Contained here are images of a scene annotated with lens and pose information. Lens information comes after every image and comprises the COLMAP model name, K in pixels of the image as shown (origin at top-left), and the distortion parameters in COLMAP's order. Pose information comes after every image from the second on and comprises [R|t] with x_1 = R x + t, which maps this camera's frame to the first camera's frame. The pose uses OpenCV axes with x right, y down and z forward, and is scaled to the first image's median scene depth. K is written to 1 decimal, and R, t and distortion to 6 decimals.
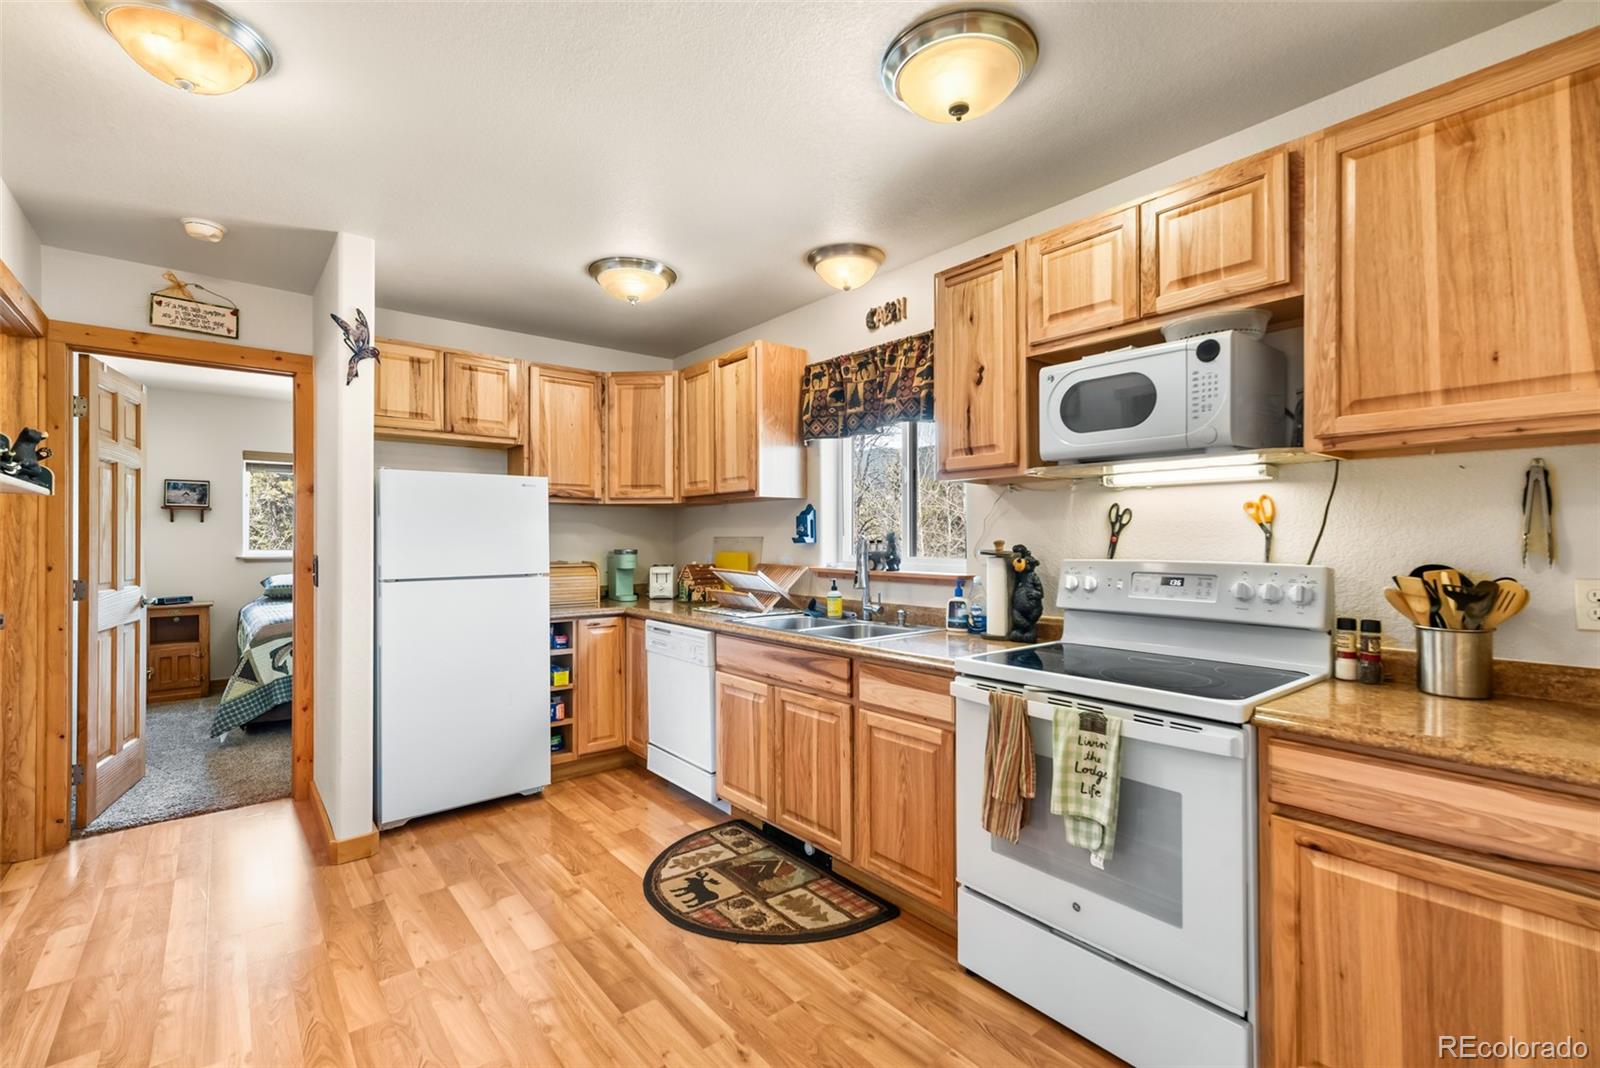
lens RADIAL K [[692.4, 0, 803.2], [0, 692.4, 540.8], [0, 0, 1]] dist [0.007374, 0.000740]
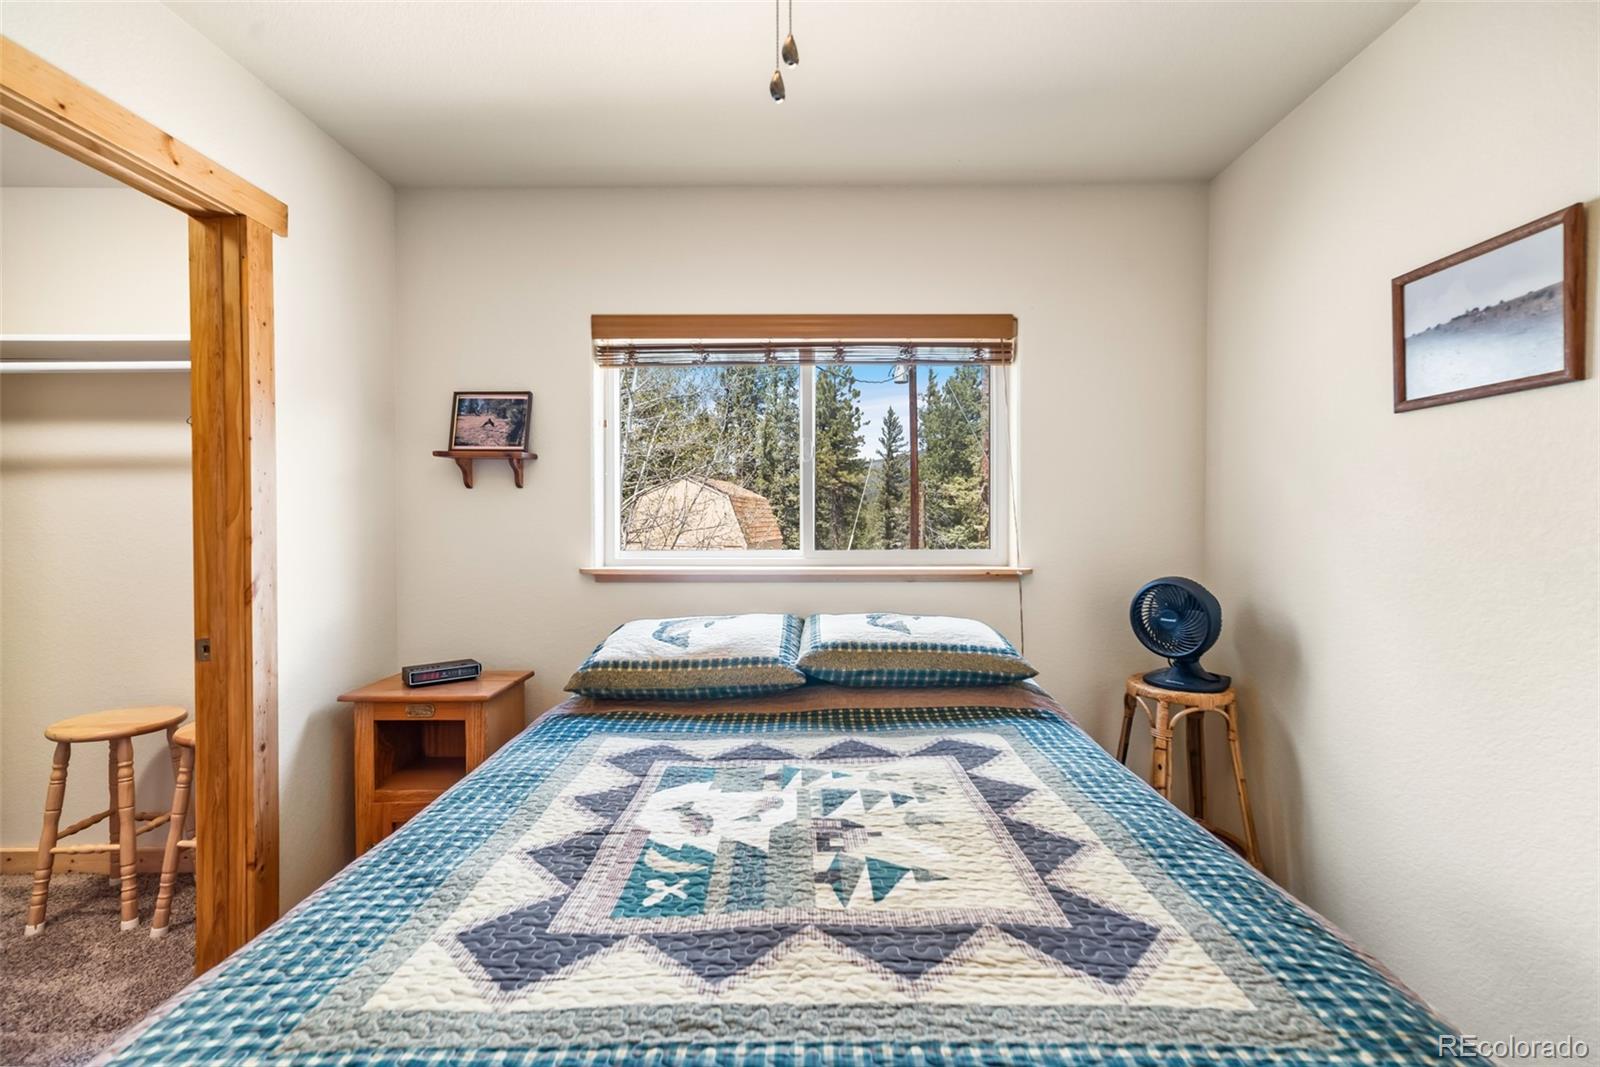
lens RADIAL K [[692.4, 0, 809.2], [0, 692.4, 535.1], [0, 0, 1]] dist [0.007374, 0.000740]
pose [[0.753176, 0.007833, -0.657772, -0.841830], [0.002308, 0.999891, 0.014551, -0.005132], [0.657814, -0.012478, 0.753077, 1.502832]]
